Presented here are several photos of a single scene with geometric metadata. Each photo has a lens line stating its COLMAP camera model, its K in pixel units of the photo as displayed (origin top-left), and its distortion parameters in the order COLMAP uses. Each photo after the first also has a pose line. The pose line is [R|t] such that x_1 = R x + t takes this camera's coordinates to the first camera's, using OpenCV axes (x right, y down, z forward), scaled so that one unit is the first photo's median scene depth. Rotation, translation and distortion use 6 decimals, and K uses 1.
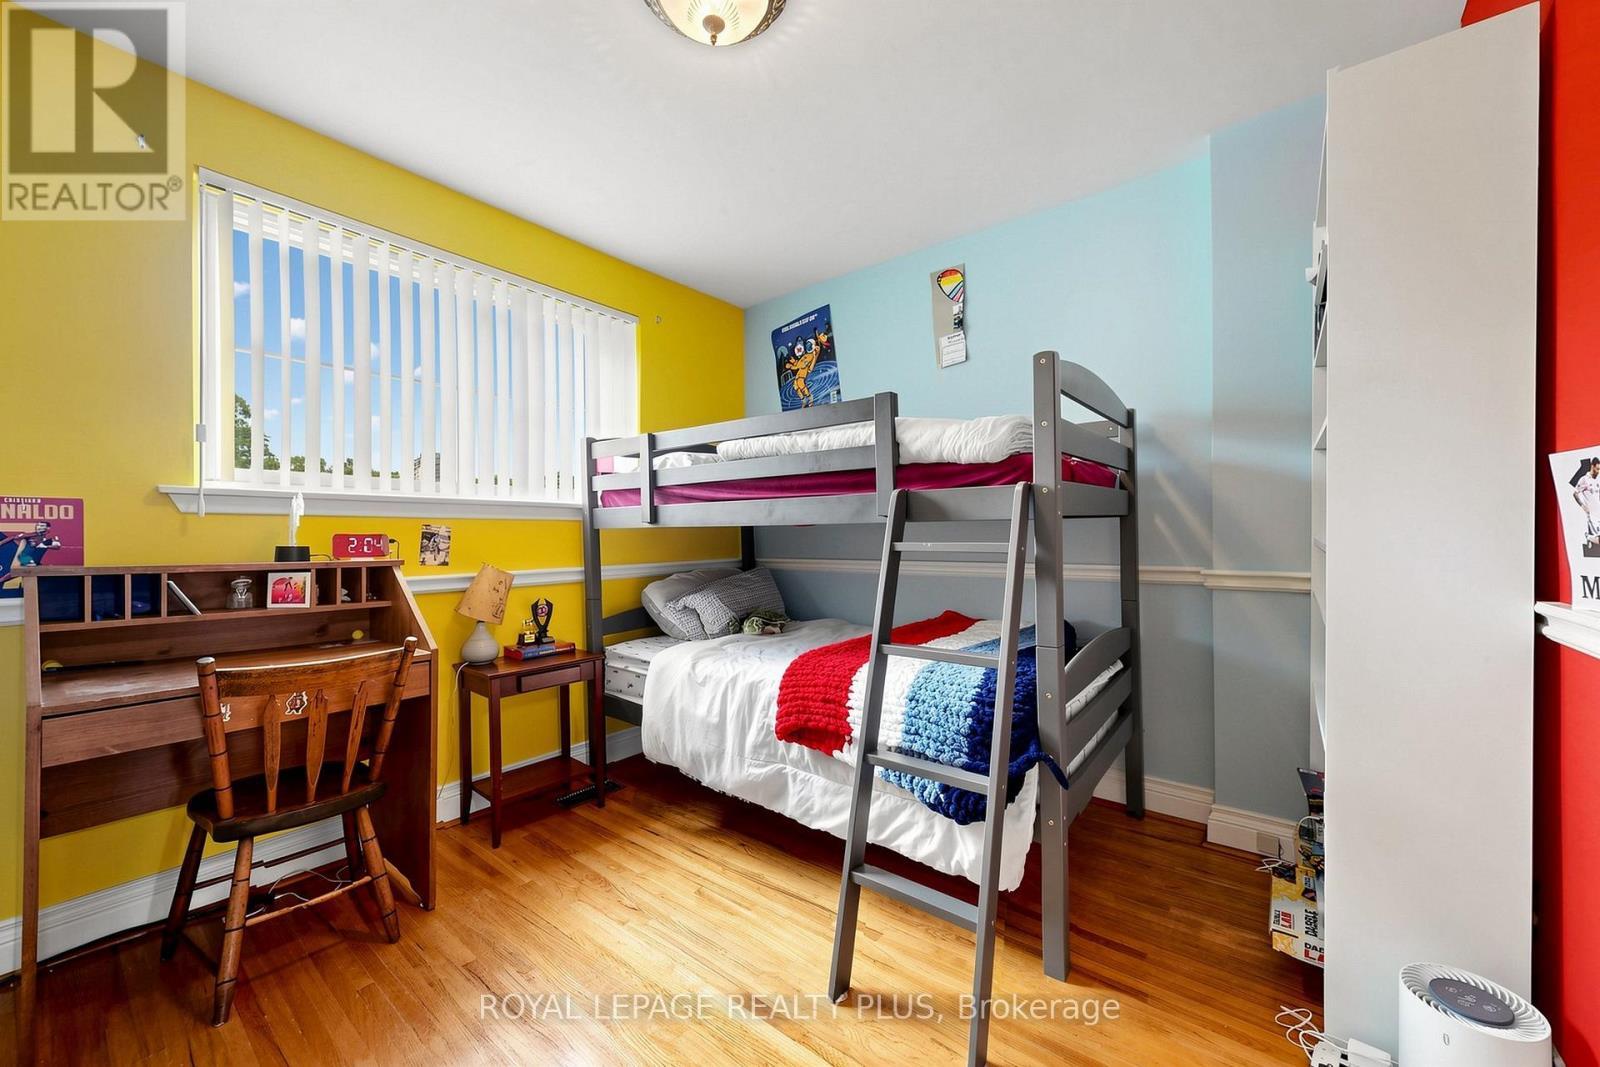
lens RADIAL K [[605.9, 0, 802.6], [0, 605.9, 529.8], [0, 0, 1]] dist [0.000321, 0.000181]
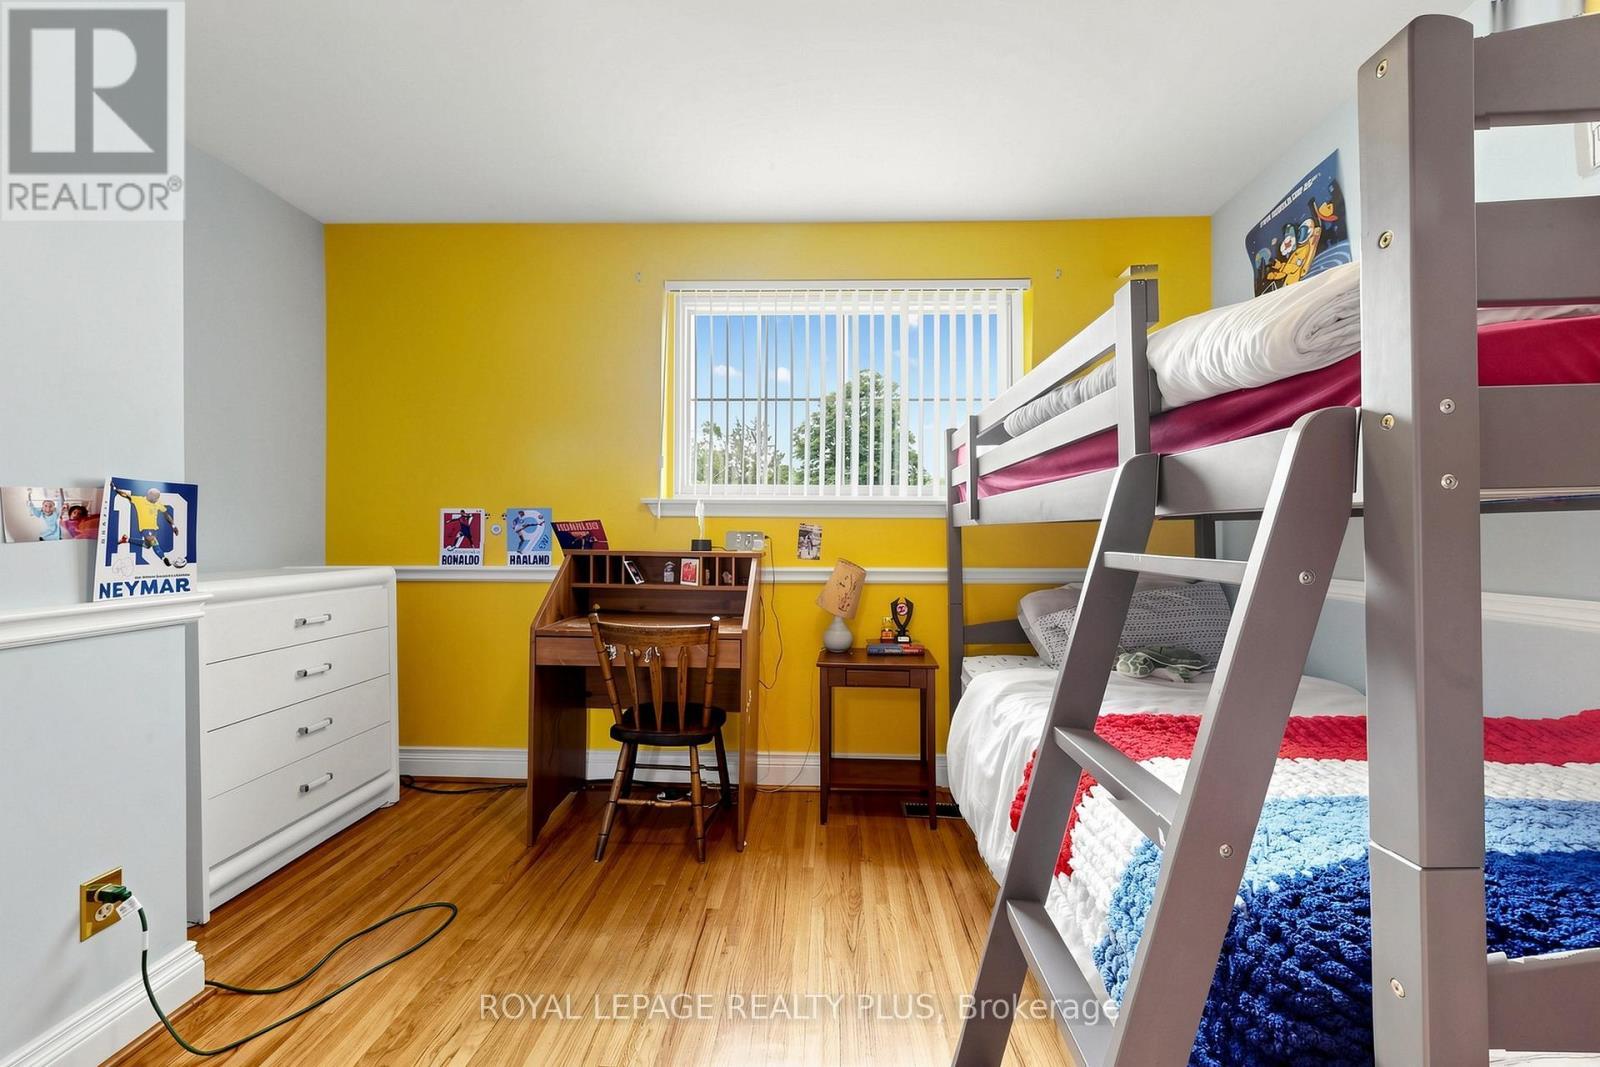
lens RADIAL K [[605.9, 0, 802.5], [0, 605.9, 535.9], [0, 0, 1]] dist [0.000321, 0.000181]
pose [[0.588046, 0.013637, -0.808713, 0.312375], [-0.003570, 0.999892, 0.014264, -0.001128], [0.808820, -0.005501, 0.588031, 0.320168]]
